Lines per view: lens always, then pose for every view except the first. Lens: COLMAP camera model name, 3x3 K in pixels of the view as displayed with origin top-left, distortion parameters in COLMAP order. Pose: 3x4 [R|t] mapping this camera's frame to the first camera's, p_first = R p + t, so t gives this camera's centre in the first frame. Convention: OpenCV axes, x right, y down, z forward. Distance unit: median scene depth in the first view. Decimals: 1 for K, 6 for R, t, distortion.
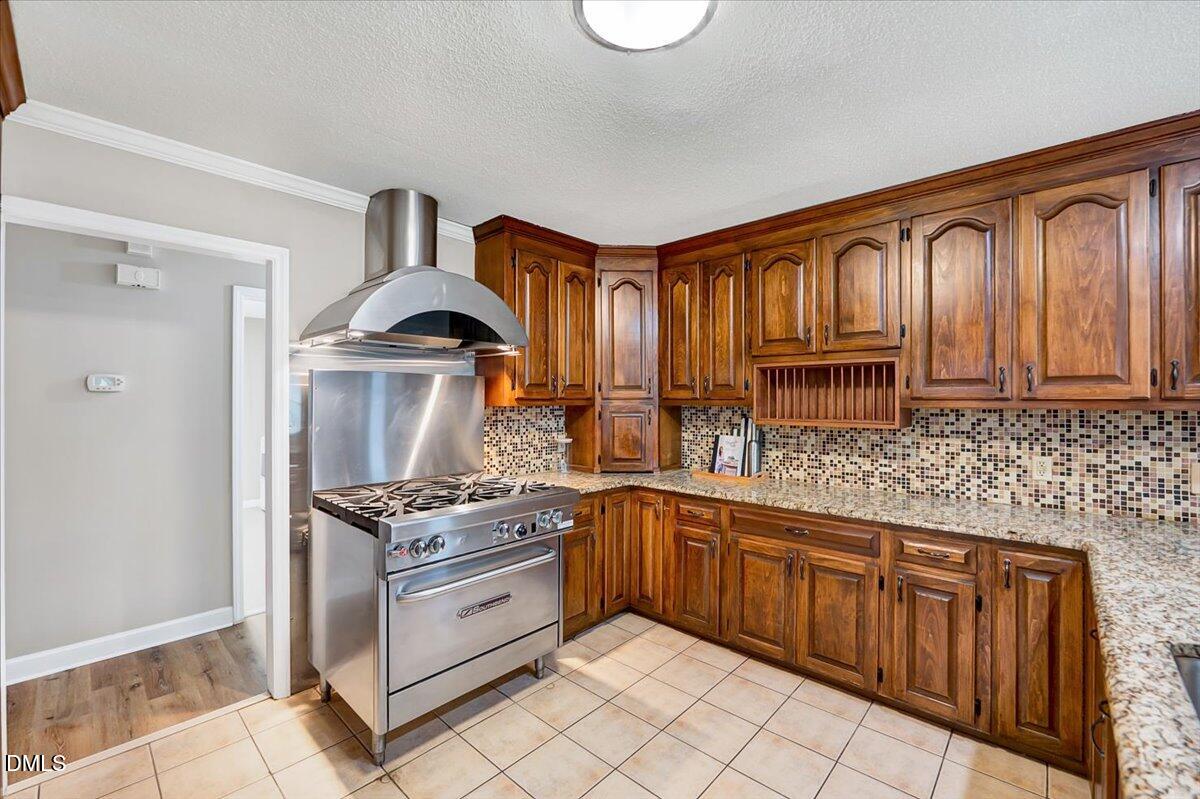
lens RADIAL K [[491.1, 0, 566.8], [0, 491.1, 399.4], [0, 0, 1]] dist [-0.014796, 0.000530]
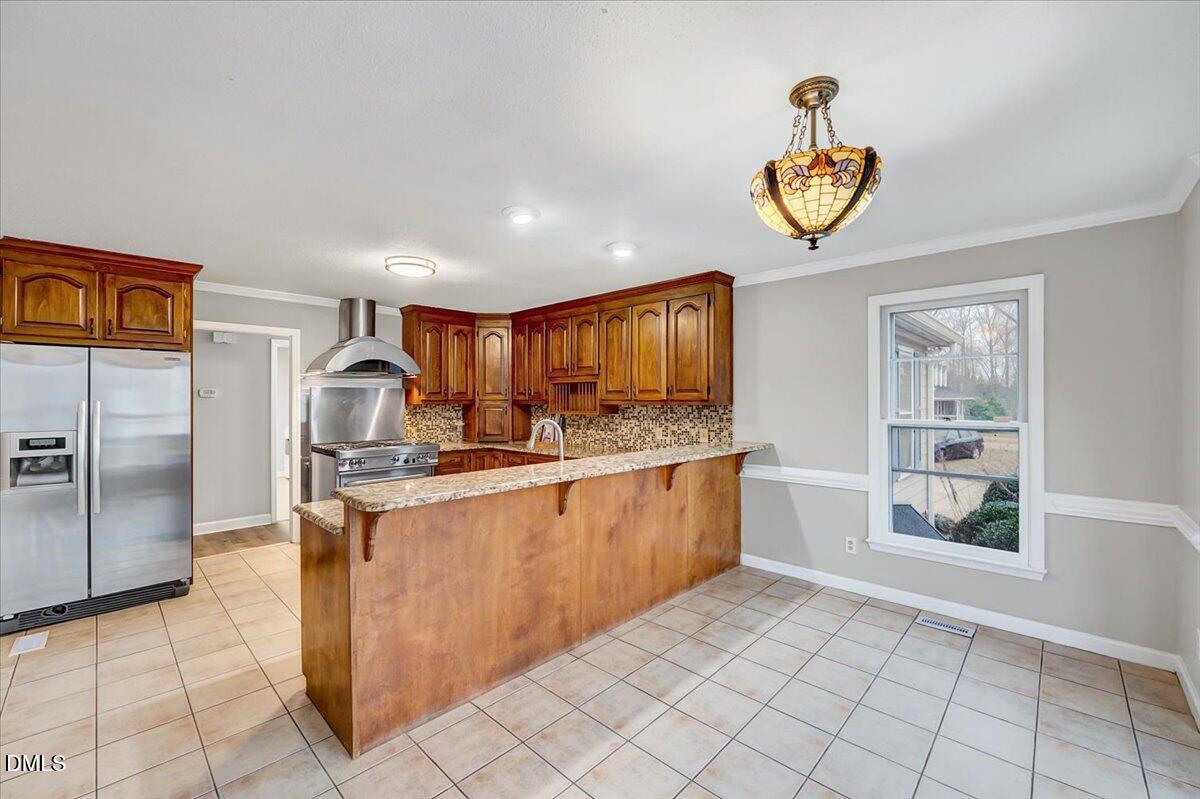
lens RADIAL K [[482.3, 0, 576.4], [0, 482.3, 398.8], [0, 0, 1]] dist [-0.010841, 0.000084]
pose [[0.999964, -0.002453, -0.008130, 0.560998], [0.002432, 0.999994, -0.002636, -0.001171], [0.008136, 0.002617, 0.999963, -0.933968]]
